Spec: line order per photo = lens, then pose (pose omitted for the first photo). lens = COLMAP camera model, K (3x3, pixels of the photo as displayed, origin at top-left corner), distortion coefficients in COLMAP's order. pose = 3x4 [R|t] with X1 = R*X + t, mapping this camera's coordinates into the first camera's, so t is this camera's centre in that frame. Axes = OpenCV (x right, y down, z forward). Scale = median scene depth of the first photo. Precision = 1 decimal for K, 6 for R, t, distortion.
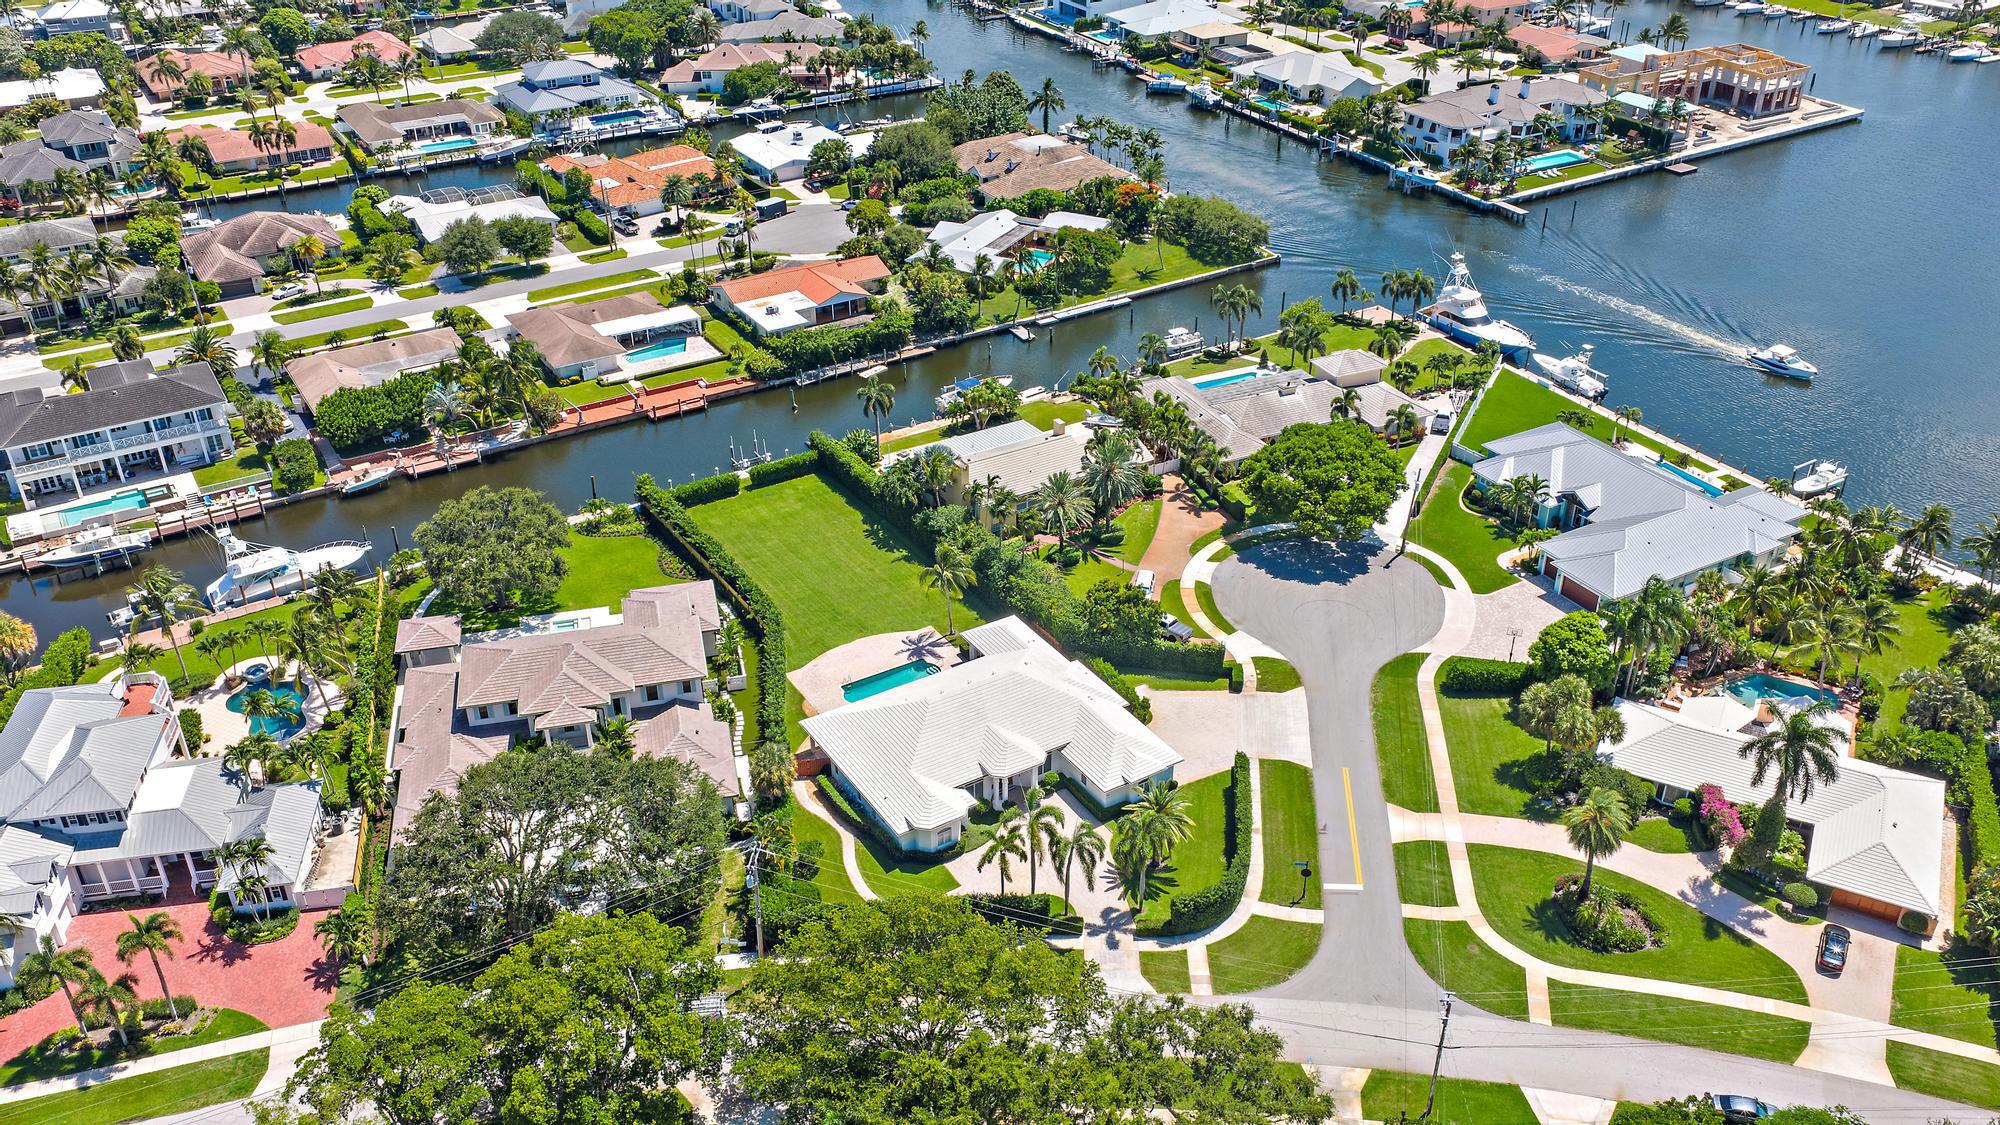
lens RADIAL K [[1641.0, 0, 1004.3], [0, 1641.0, 567.1], [0, 0, 1]] dist [0.025986, -0.030201]
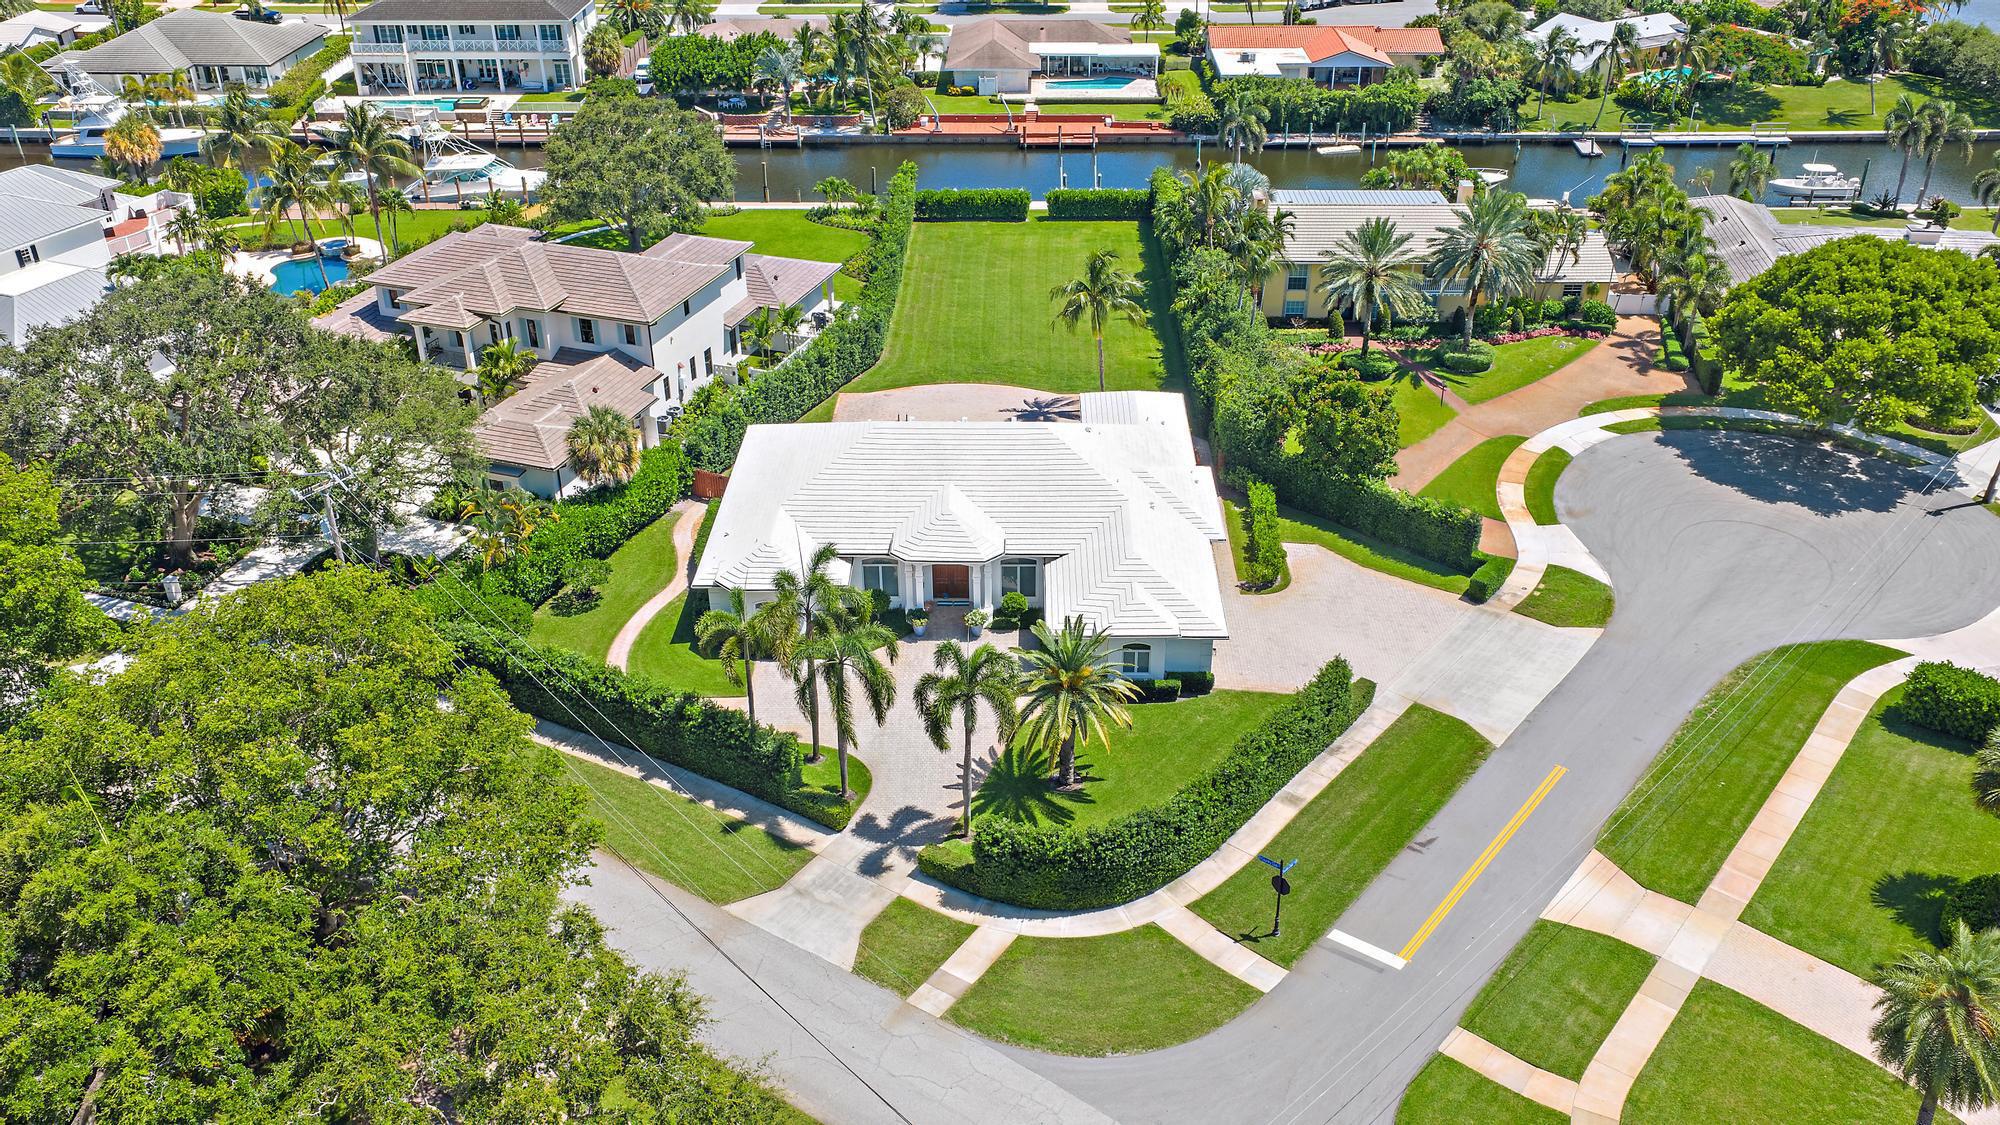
lens RADIAL K [[1641.0, 0, 999.7], [0, 1641.0, 565.1], [0, 0, 1]] dist [0.025986, -0.030201]
pose [[0.838171, 0.272197, -0.472629, 0.214769], [-0.277191, 0.958897, 0.060672, 0.060900], [0.469718, 0.080156, 0.879170, 0.359567]]
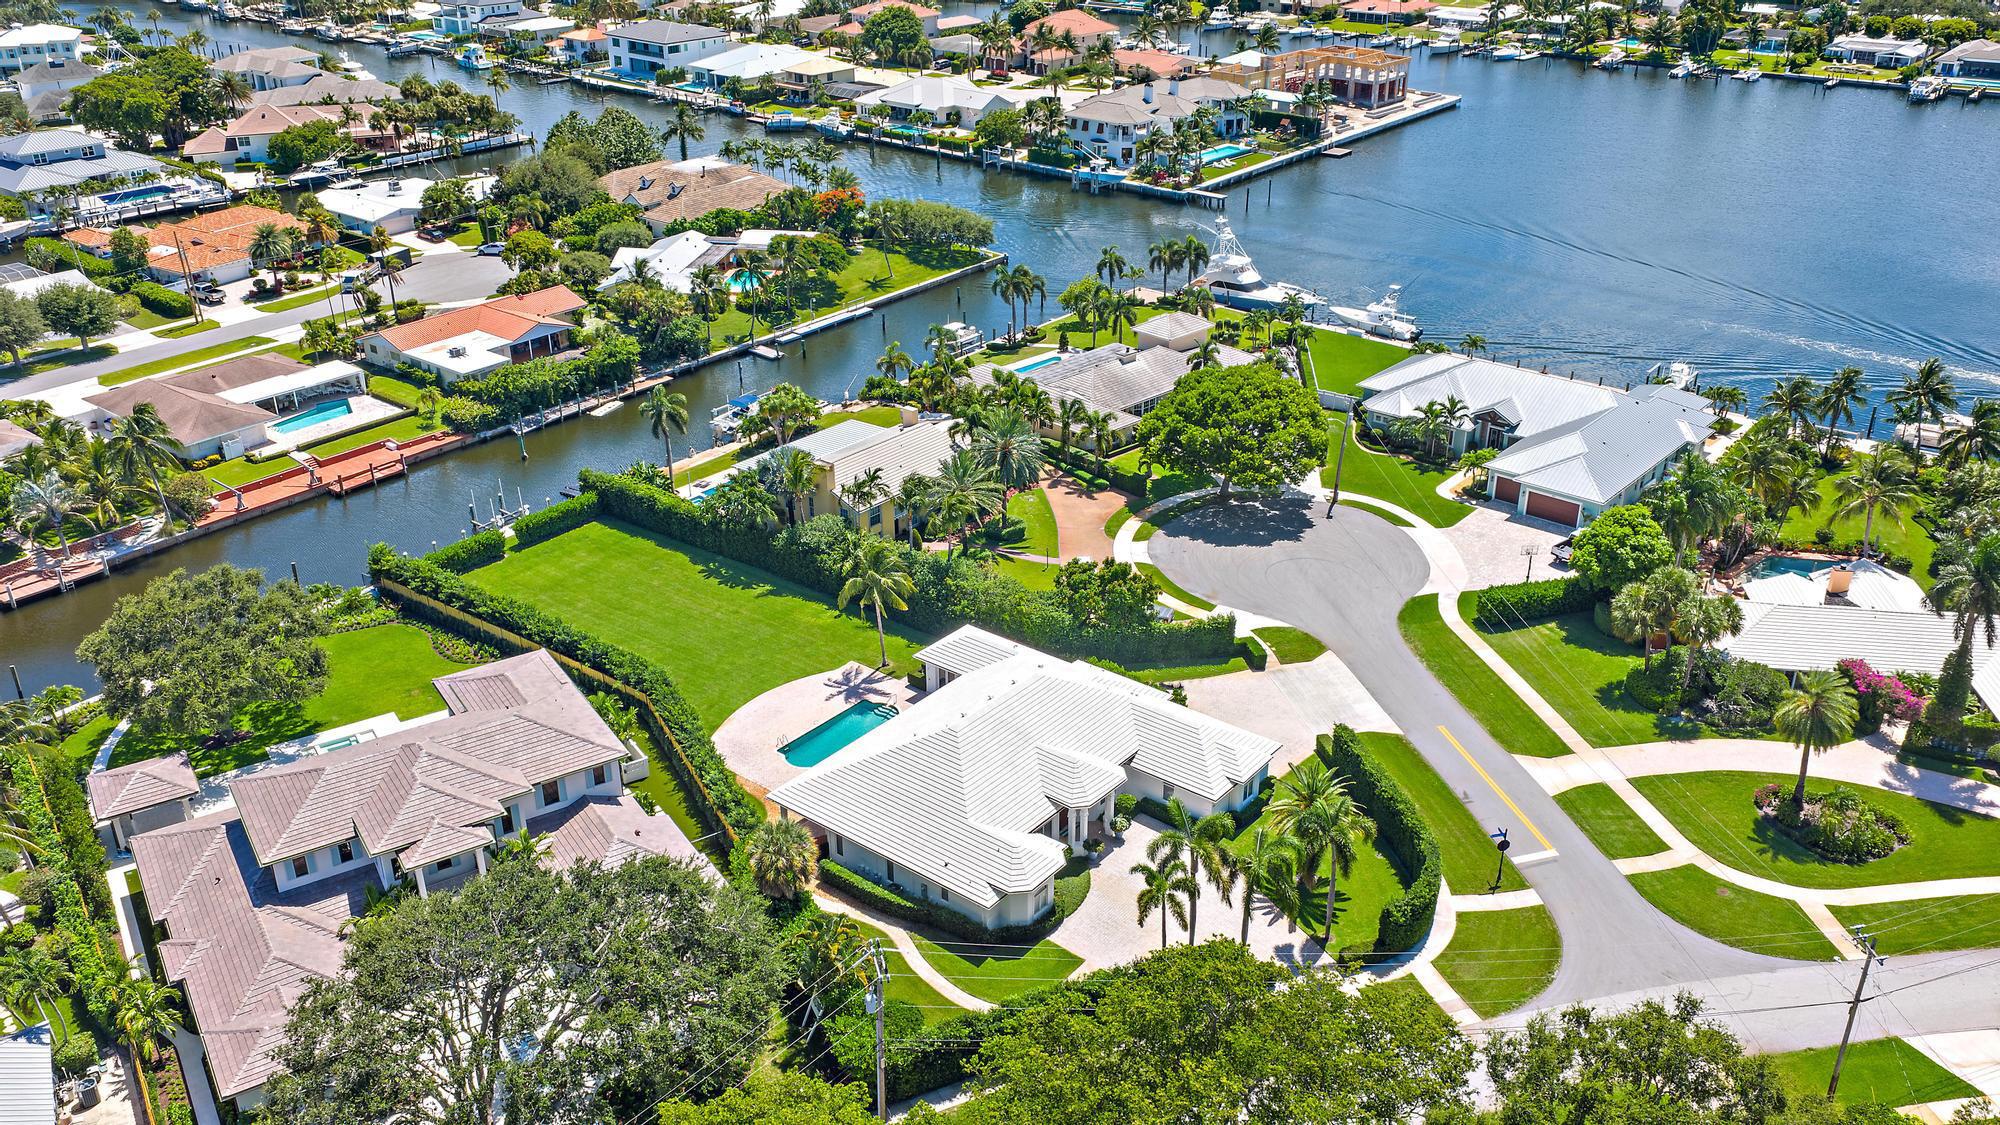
lens RADIAL K [[1641.0, 0, 1009.0], [0, 1641.0, 561.8], [0, 0, 1]] dist [0.025986, -0.030201]
pose [[0.942782, -0.144490, 0.300474, -0.169732], [0.169689, 0.983707, -0.059385, 0.041287], [-0.286997, 0.106974, 0.951940, 0.212609]]
